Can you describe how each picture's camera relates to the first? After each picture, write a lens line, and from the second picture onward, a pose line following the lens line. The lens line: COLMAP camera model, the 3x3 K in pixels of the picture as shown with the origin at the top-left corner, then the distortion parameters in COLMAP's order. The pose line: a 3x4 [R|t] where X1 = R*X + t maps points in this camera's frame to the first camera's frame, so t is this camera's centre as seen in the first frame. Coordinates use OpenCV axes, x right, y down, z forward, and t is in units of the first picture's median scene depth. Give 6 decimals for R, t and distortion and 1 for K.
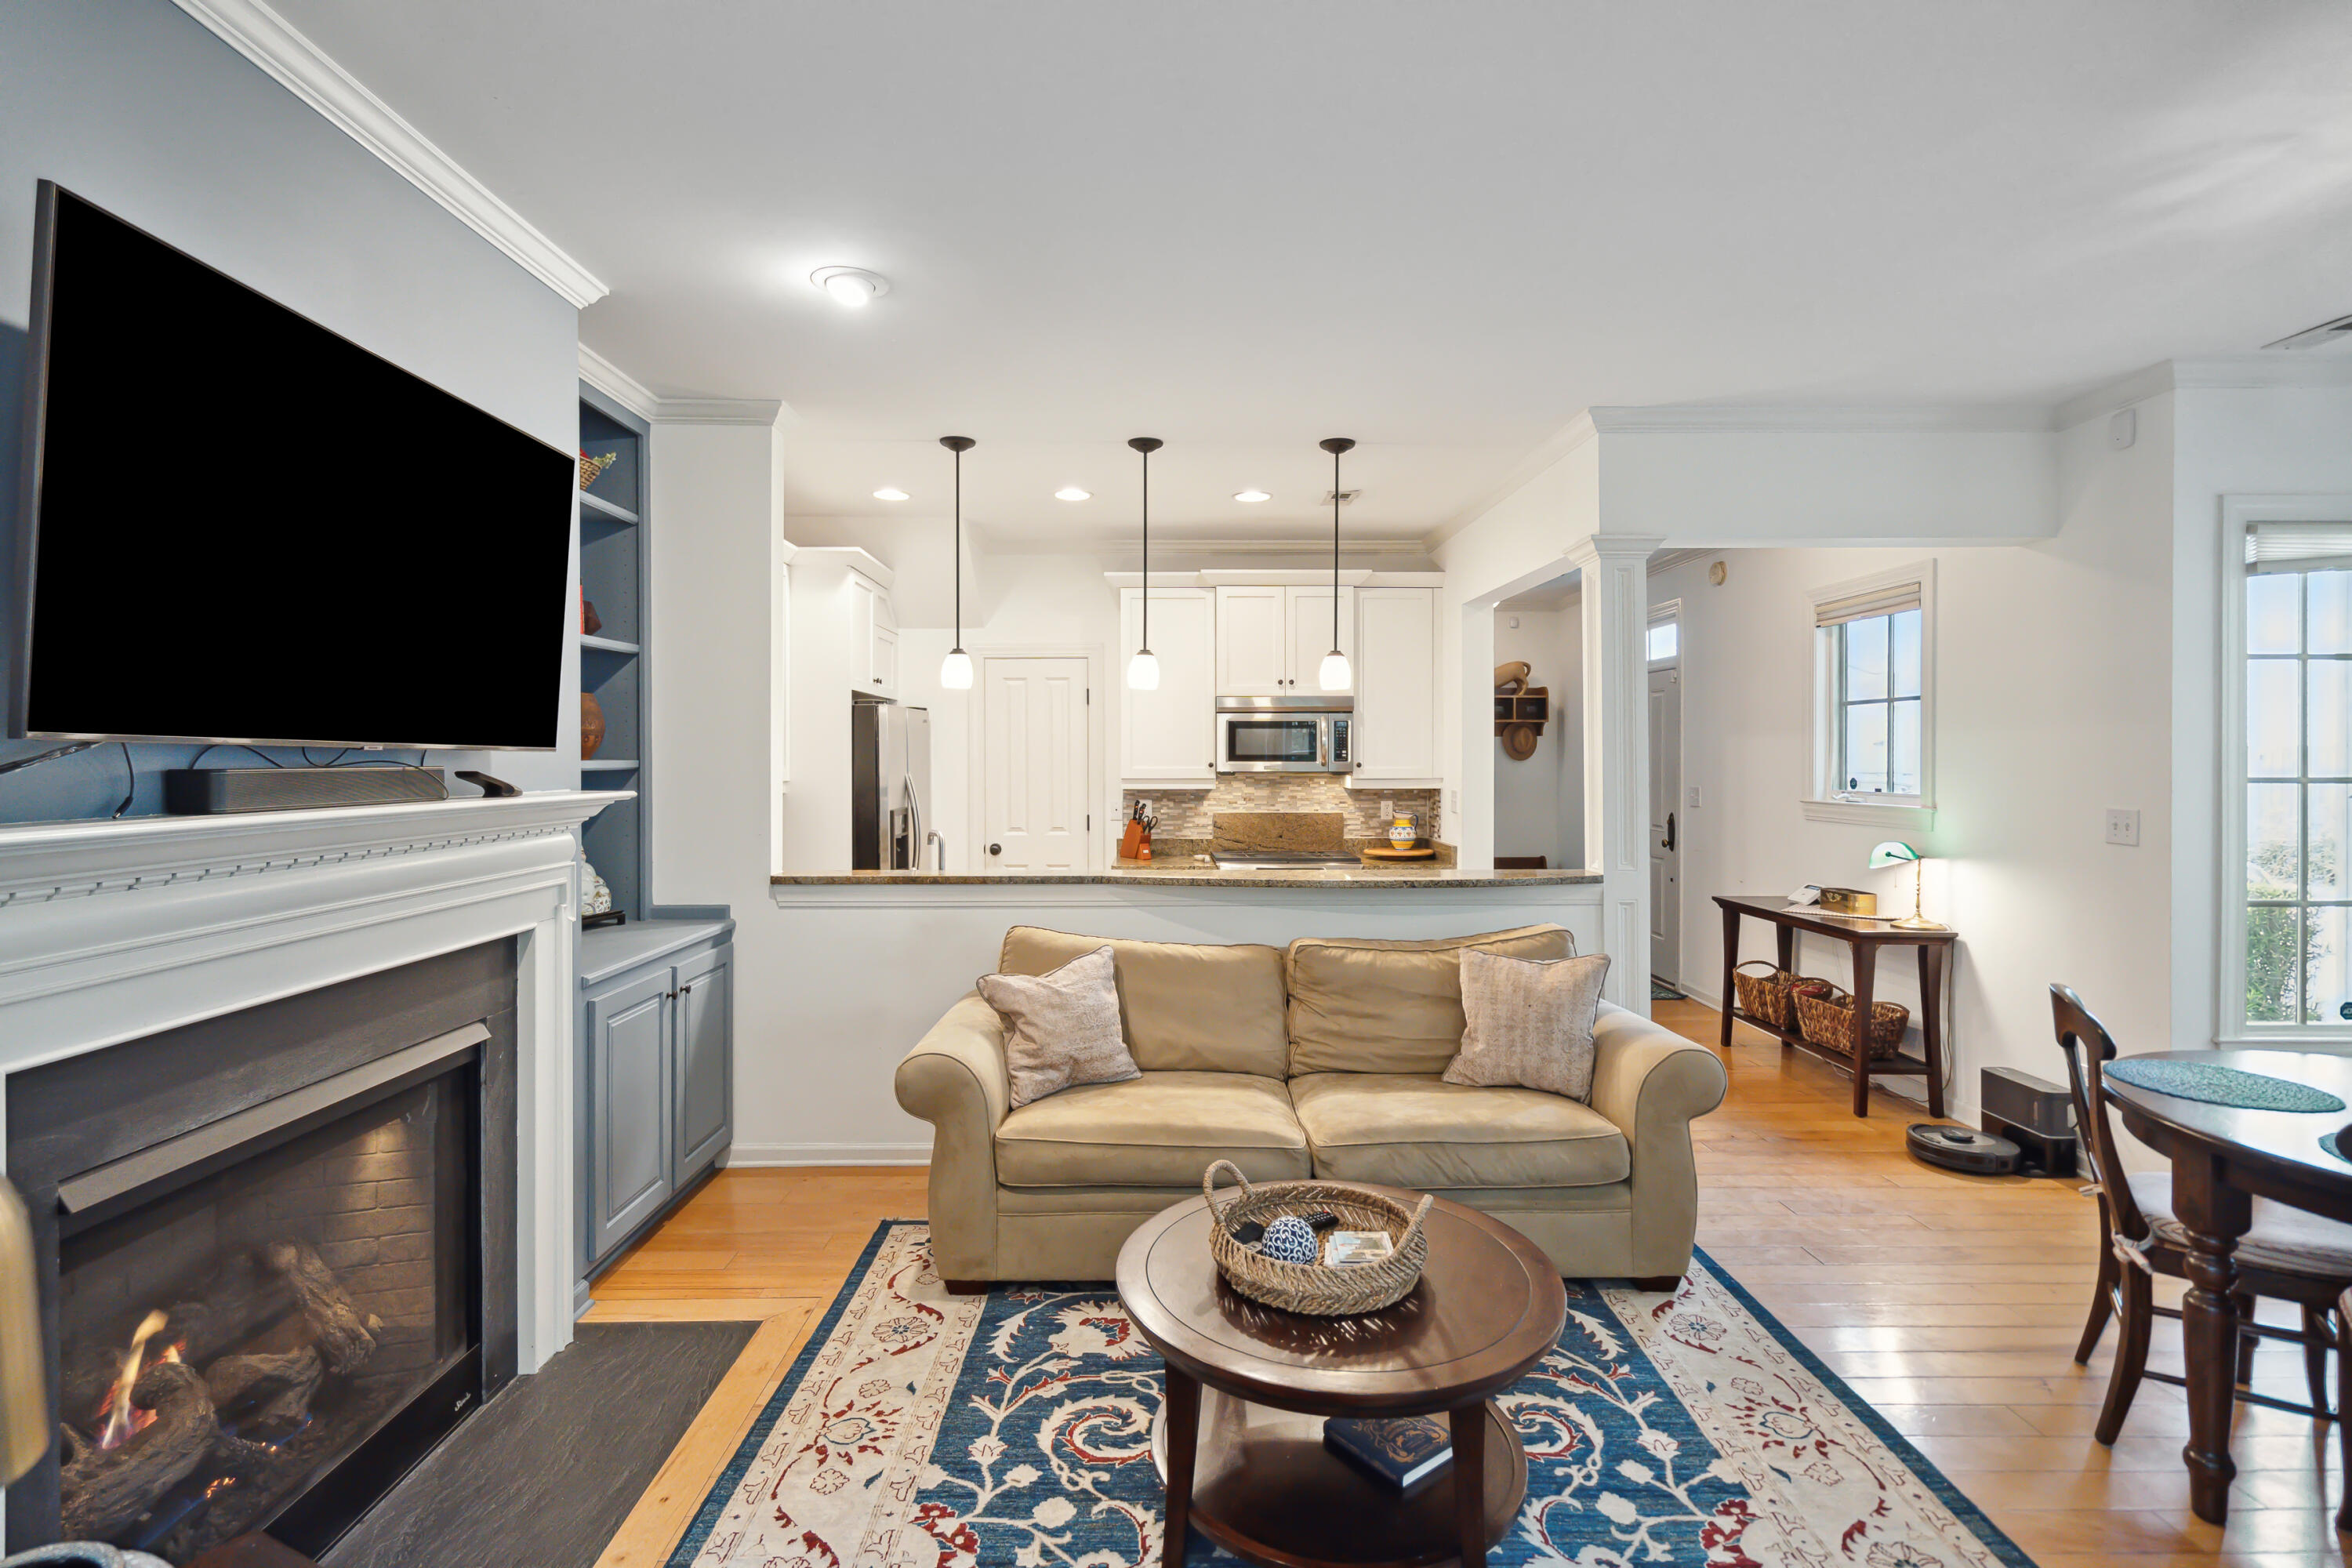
lens RADIAL K [[1092.3, 0, 1175.0], [0, 1092.3, 772.6], [0, 0, 1]] dist [-0.002207, 0.000834]
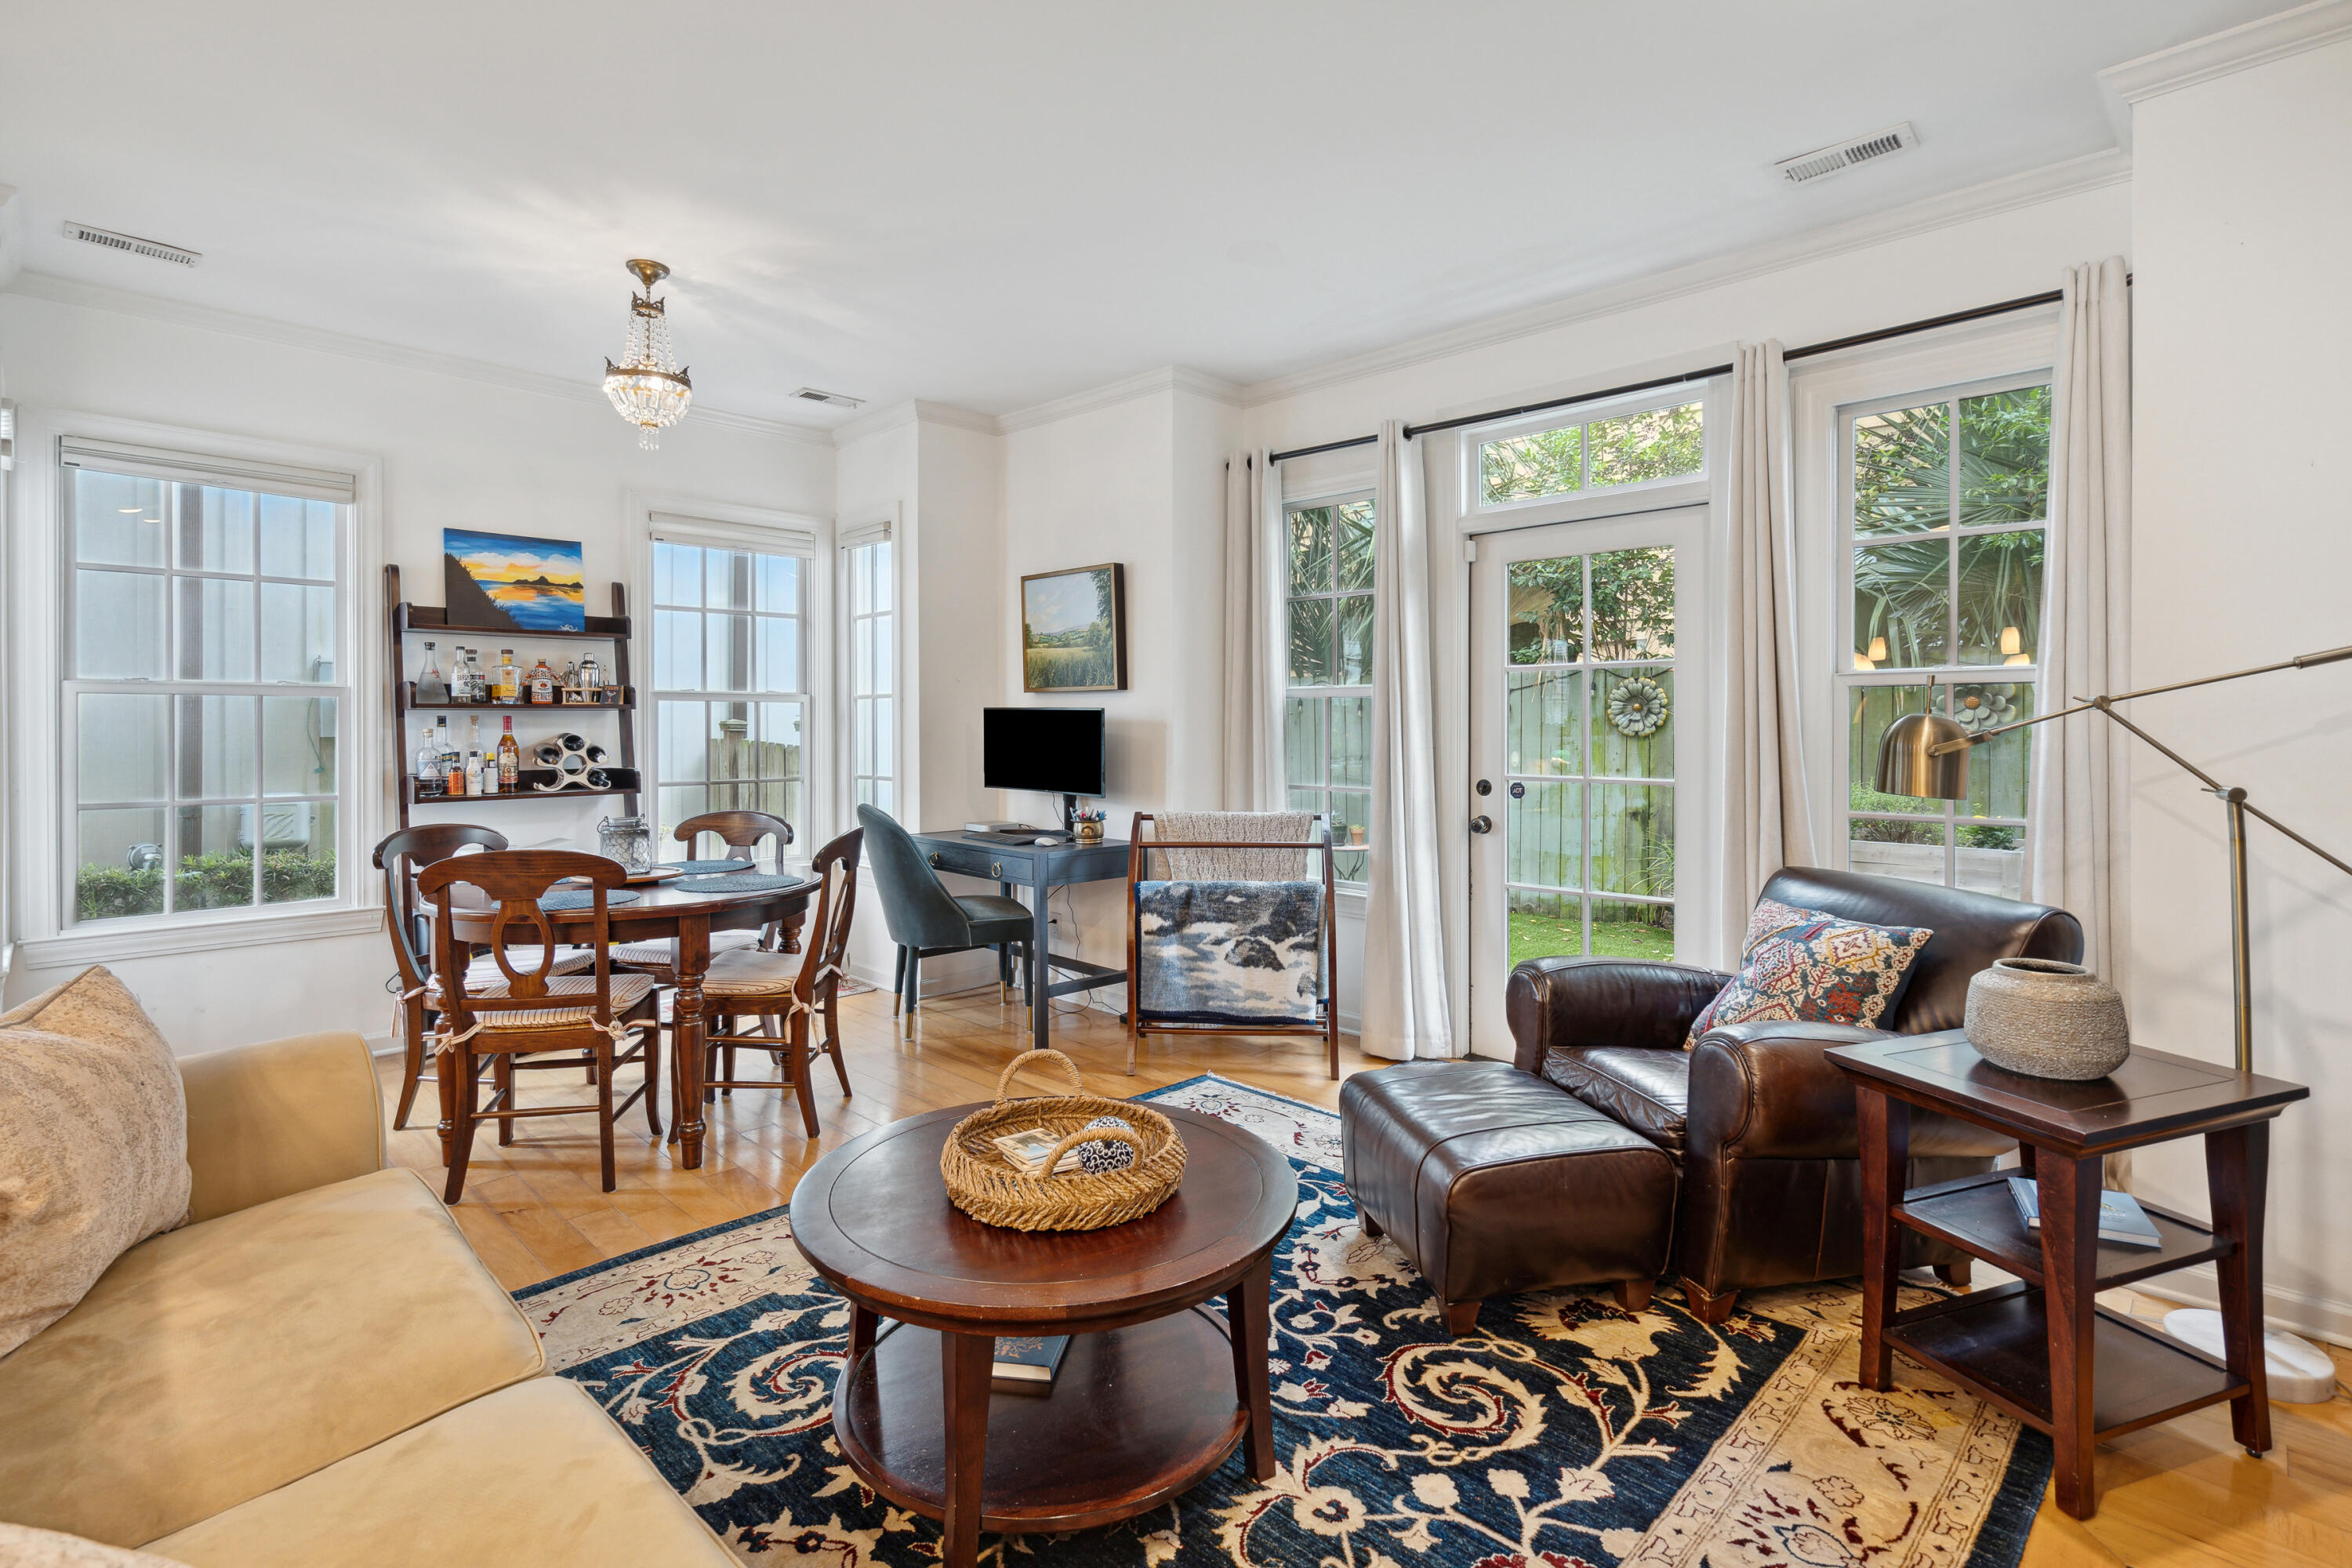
lens RADIAL K [[1105.0, 0, 1173.5], [0, 1105.0, 731.9], [0, 0, 1]] dist [-0.000681, 0.001314]
pose [[-0.707253, -0.002181, 0.706958, -0.412572], [0.011570, 0.999826, 0.014660, 0.056397], [-0.706866, 0.018548, -0.707104, 1.147725]]
